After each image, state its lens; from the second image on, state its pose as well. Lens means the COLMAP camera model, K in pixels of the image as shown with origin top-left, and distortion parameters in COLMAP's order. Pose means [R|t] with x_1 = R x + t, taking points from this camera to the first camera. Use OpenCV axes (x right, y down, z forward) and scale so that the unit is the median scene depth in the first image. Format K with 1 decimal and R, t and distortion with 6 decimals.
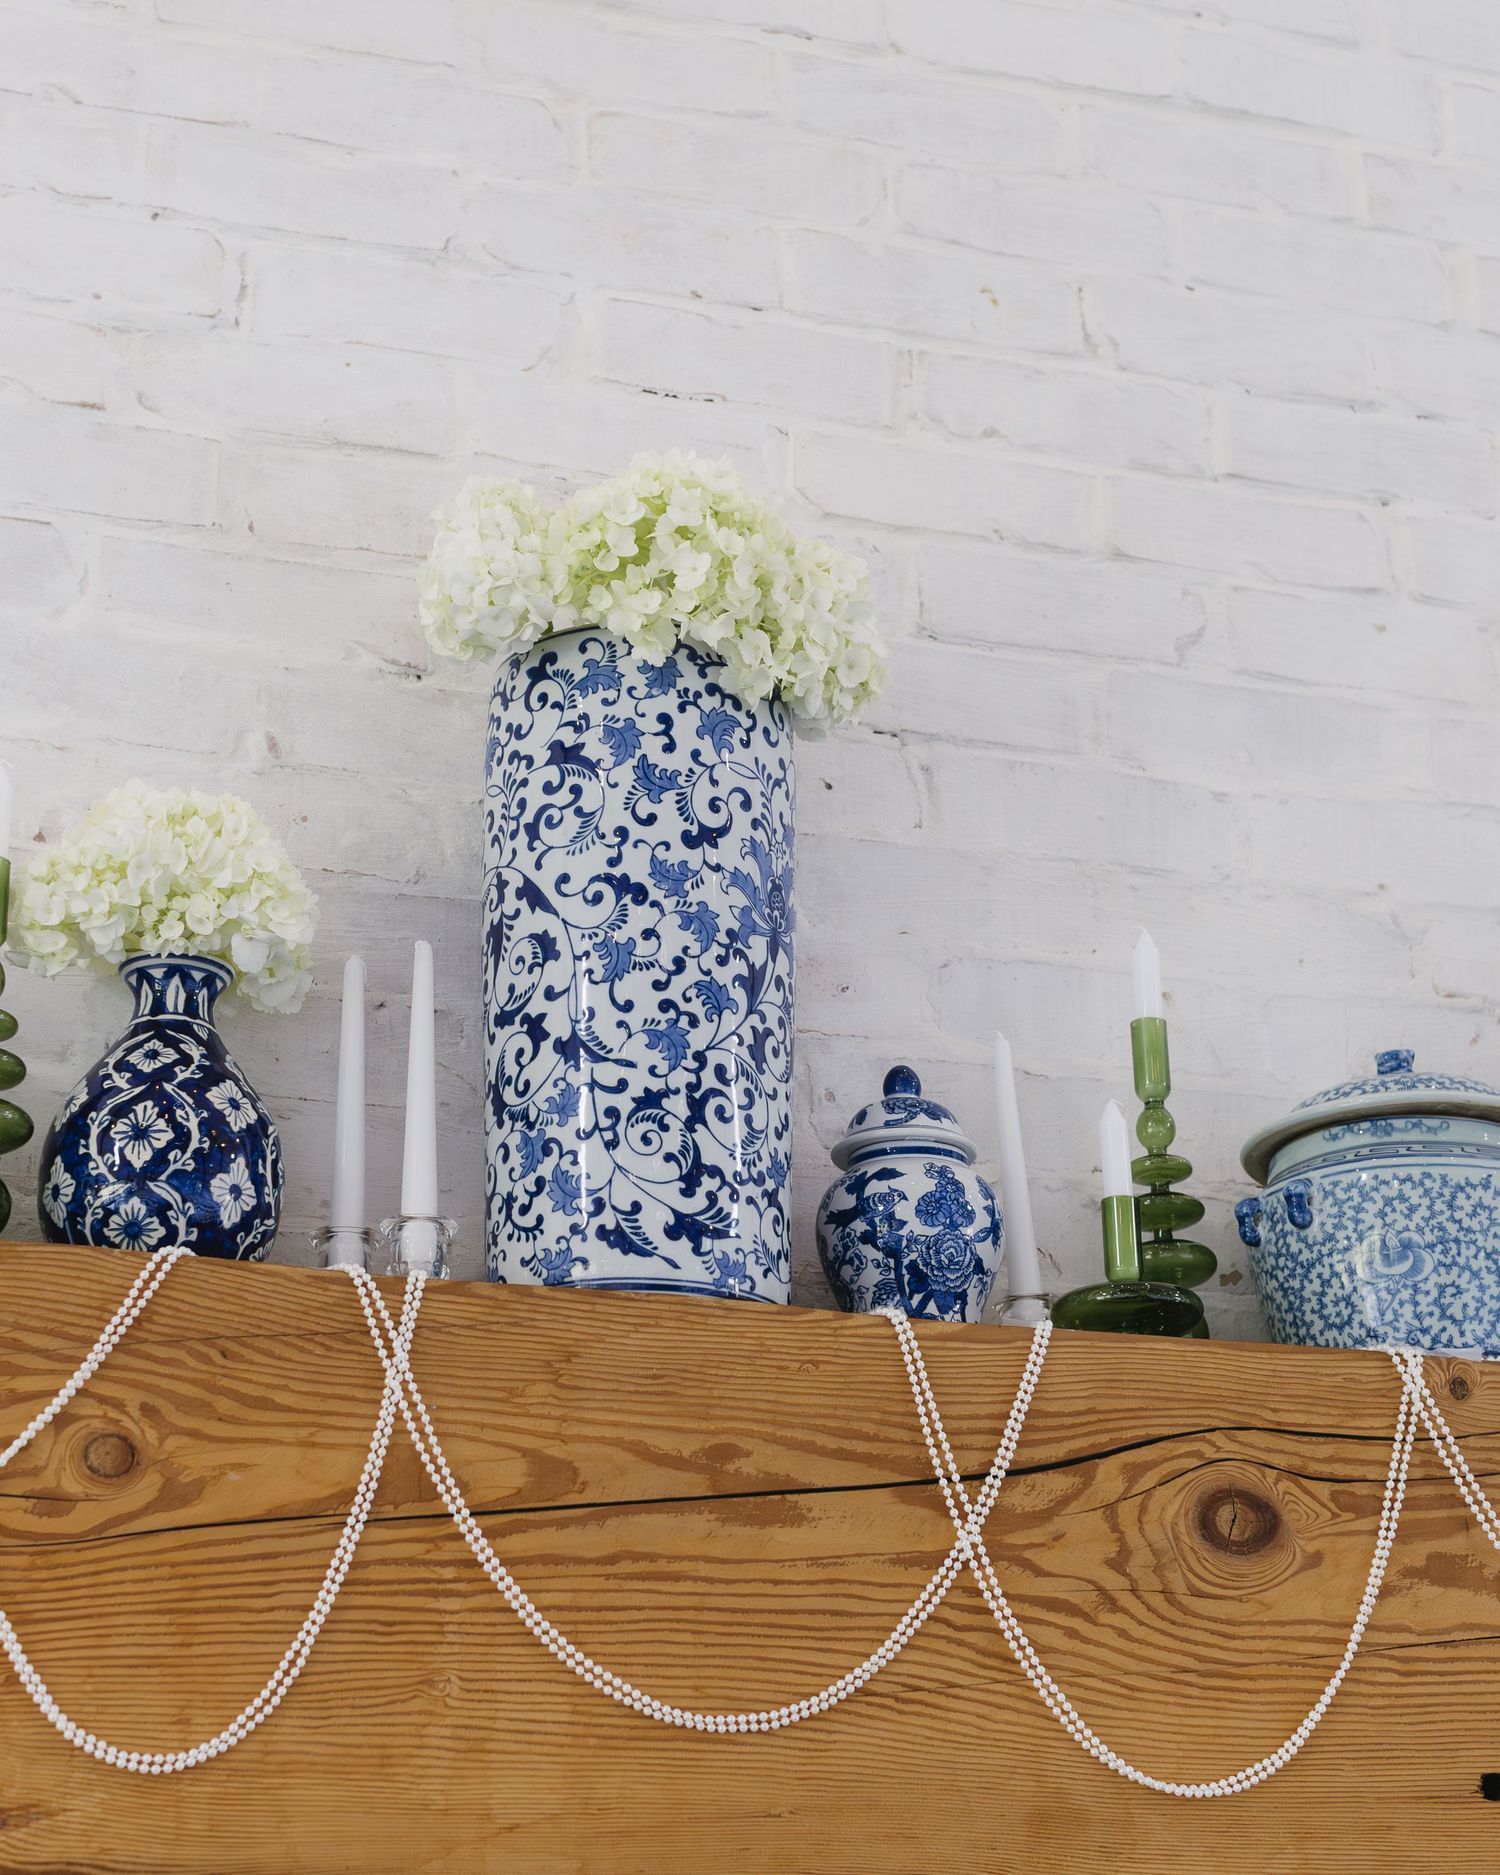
lens RADIAL K [[3800.6, 0, 690.5], [0, 3800.6, 937.2], [0, 0, 1]] dist [0.005727, 0.021587]
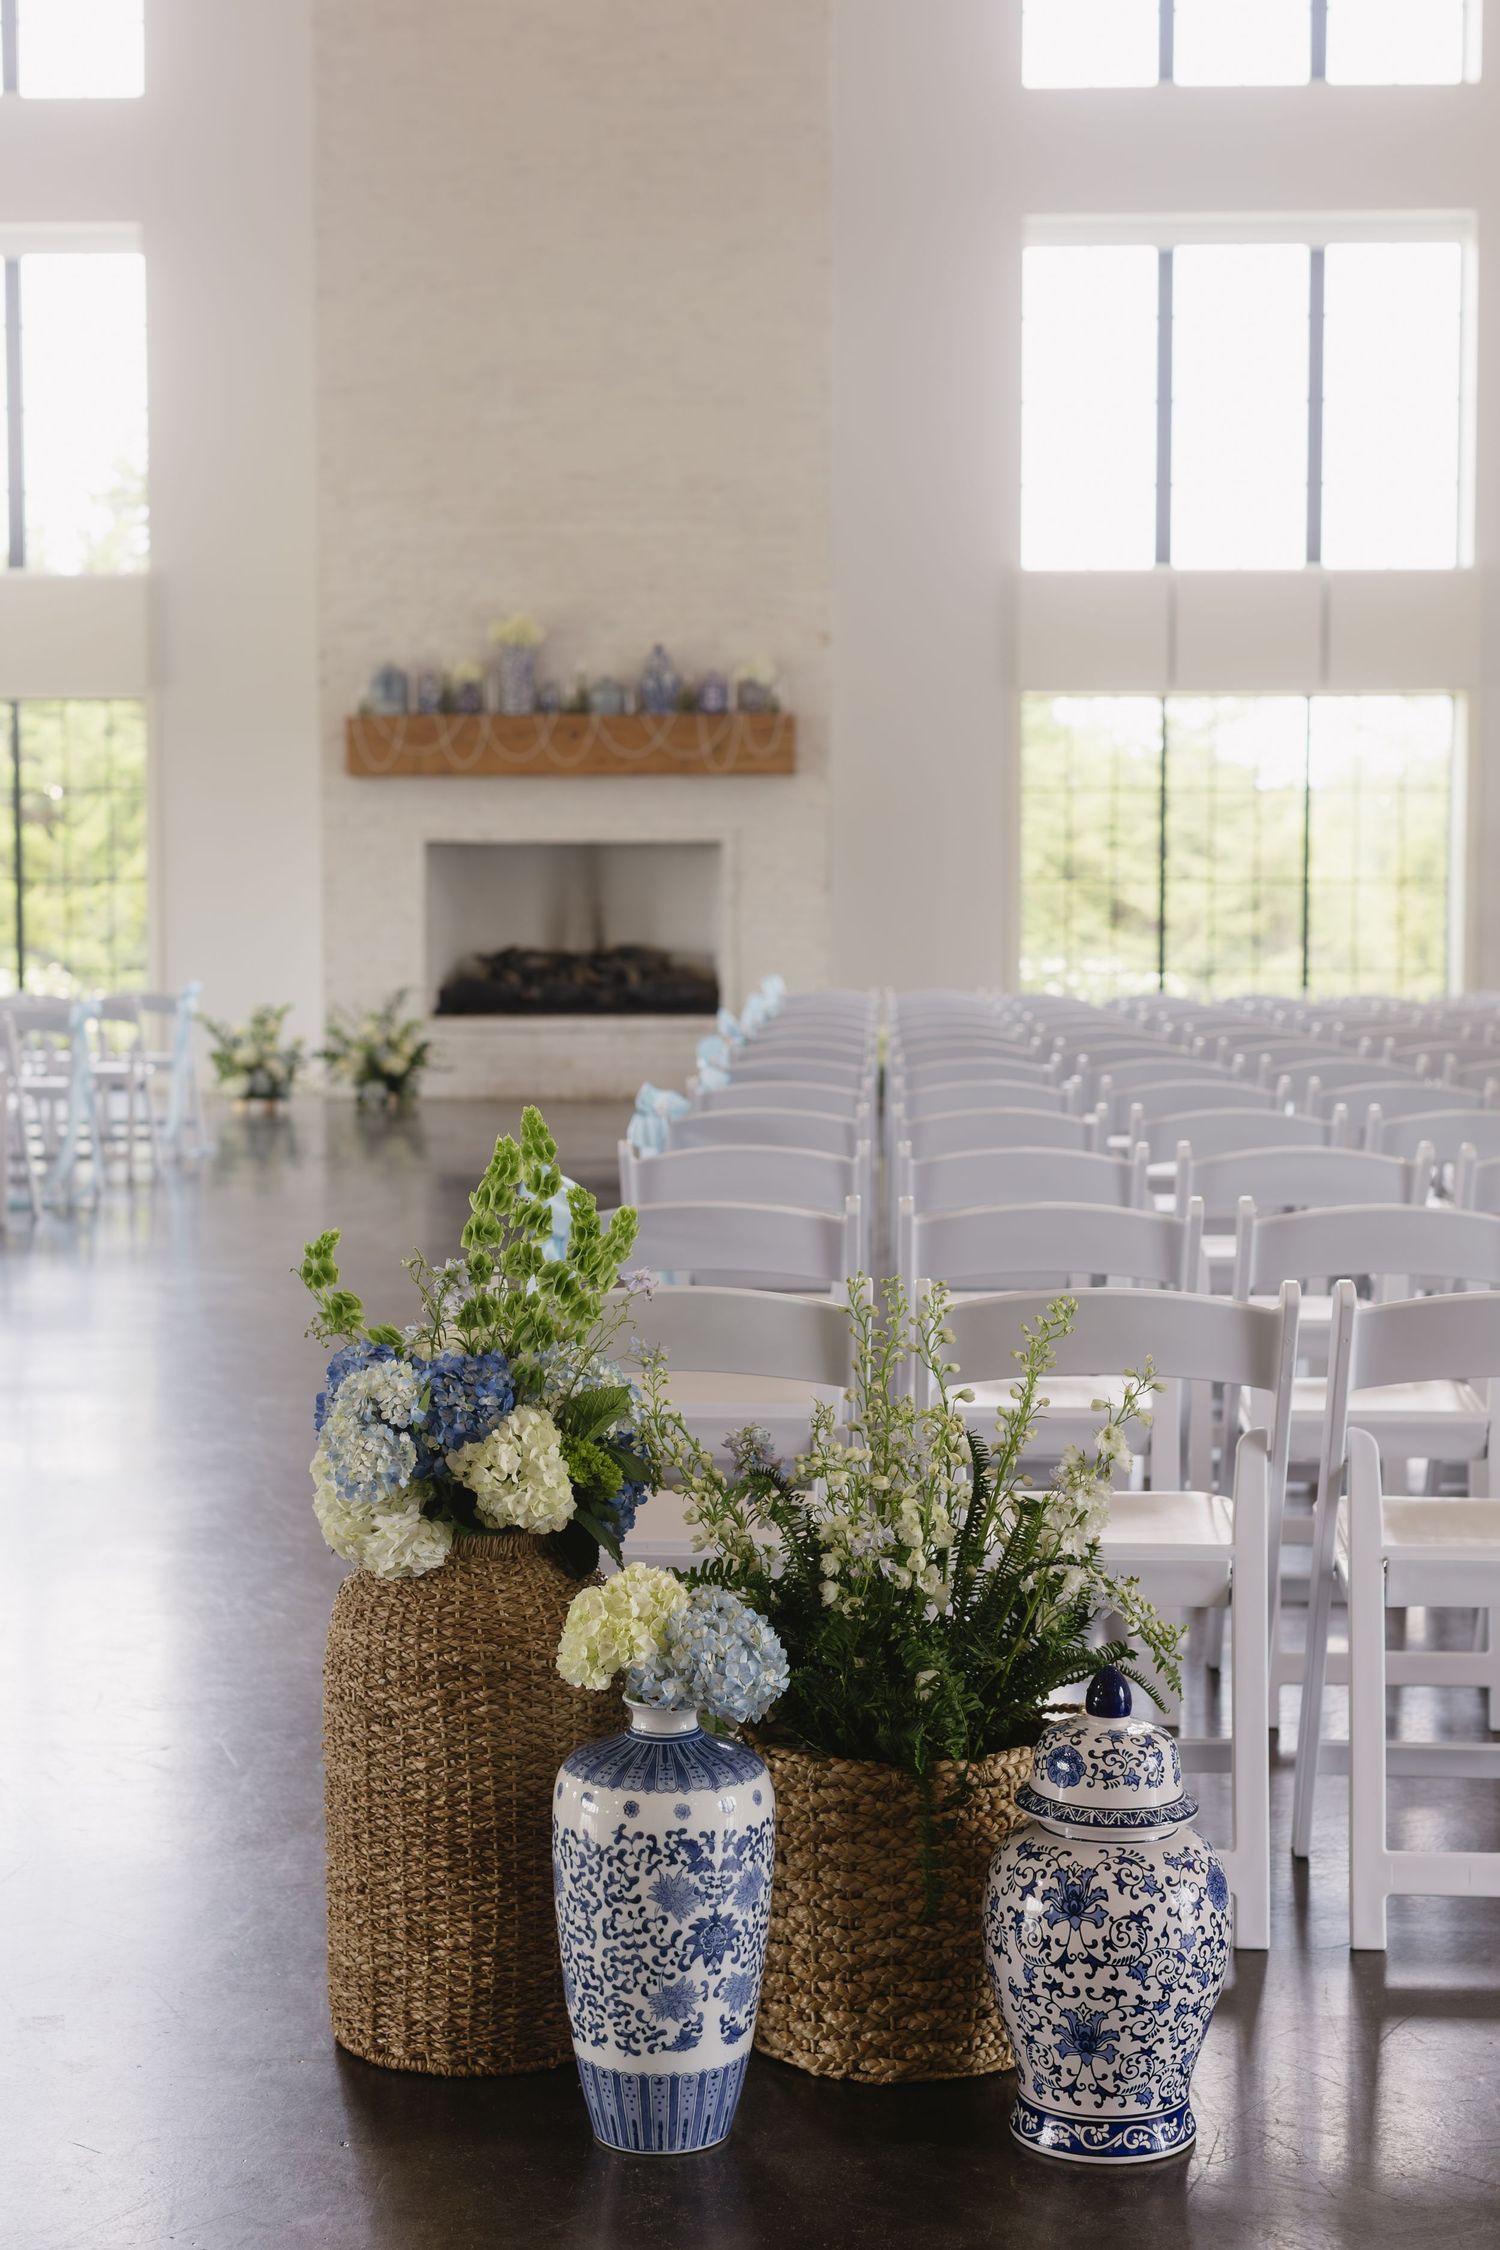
lens RADIAL K [[3294.6, 0, 713.4], [0, 3294.6, 1119.4], [0, 0, 1]] dist [-0.007800, -0.058363]
pose [[0.936098, 0.031644, -0.350313, 3.427679], [0.126303, 0.899281, 0.418738, -2.421840], [0.328280, -0.436226, 0.837818, -6.313035]]
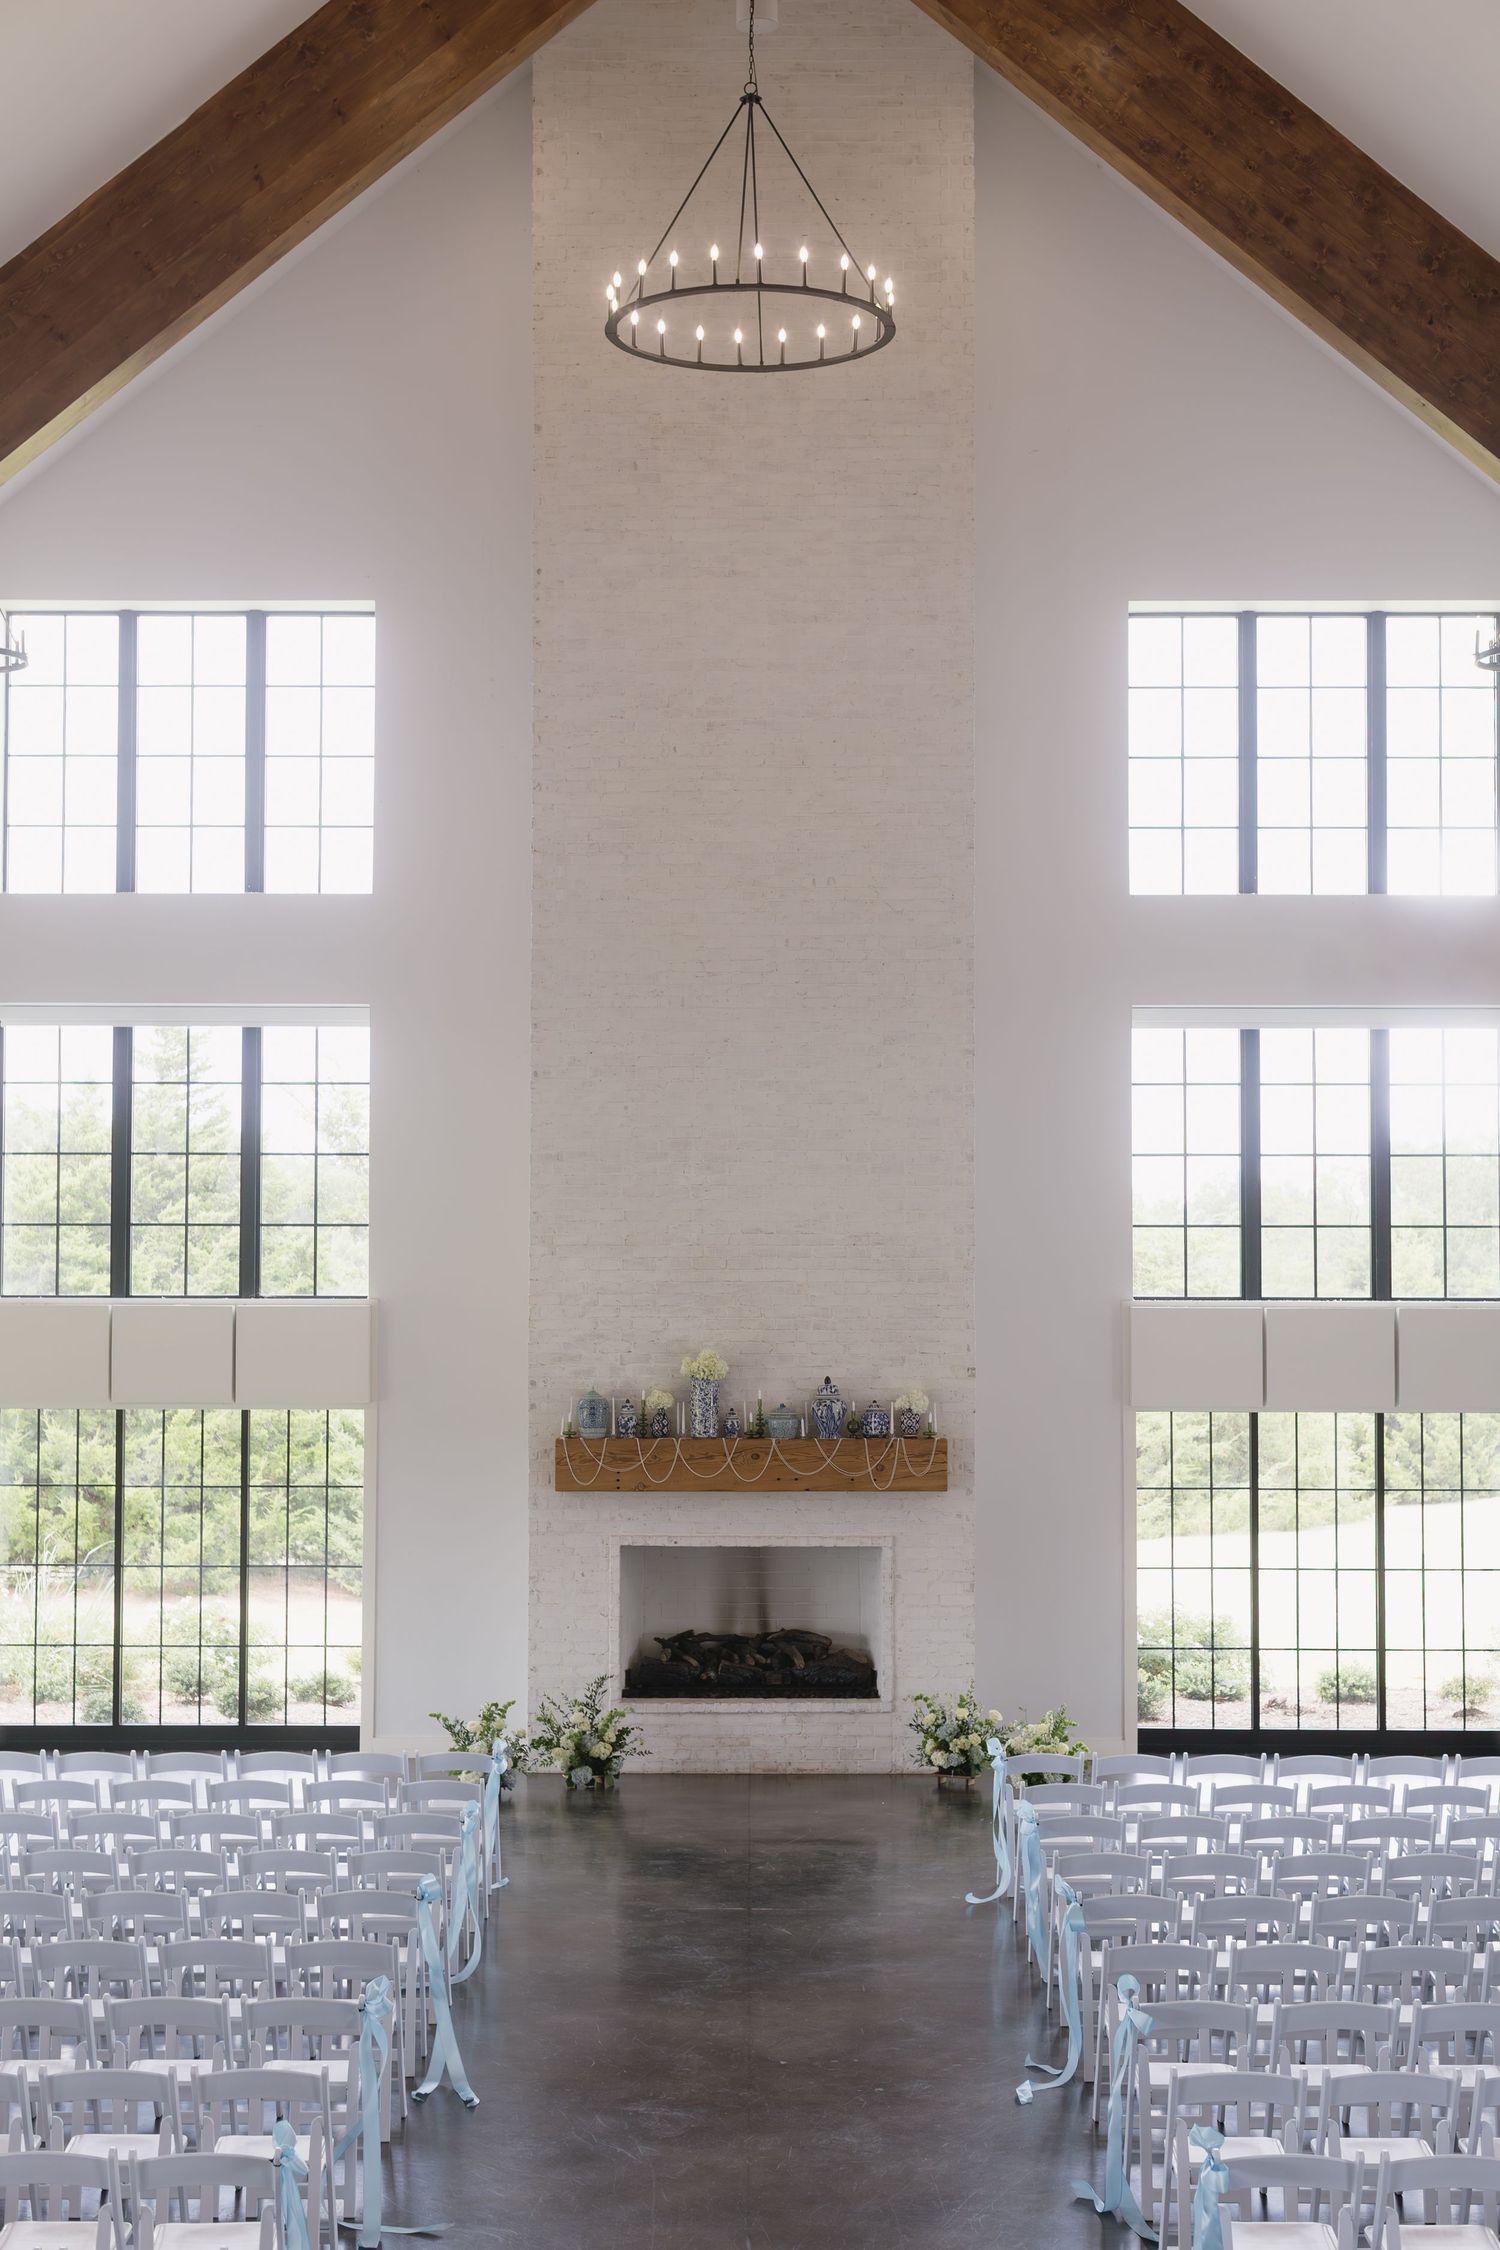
lens RADIAL K [[3294.6, 0, 713.4], [0, 3294.6, 1119.4], [0, 0, 1]] dist [-0.007800, -0.058363]
pose [[0.949599, -0.003371, -0.313450, 3.039469], [0.109464, 0.940559, 0.321506, -3.872139], [0.293735, -0.339613, 0.893523, -7.289900]]
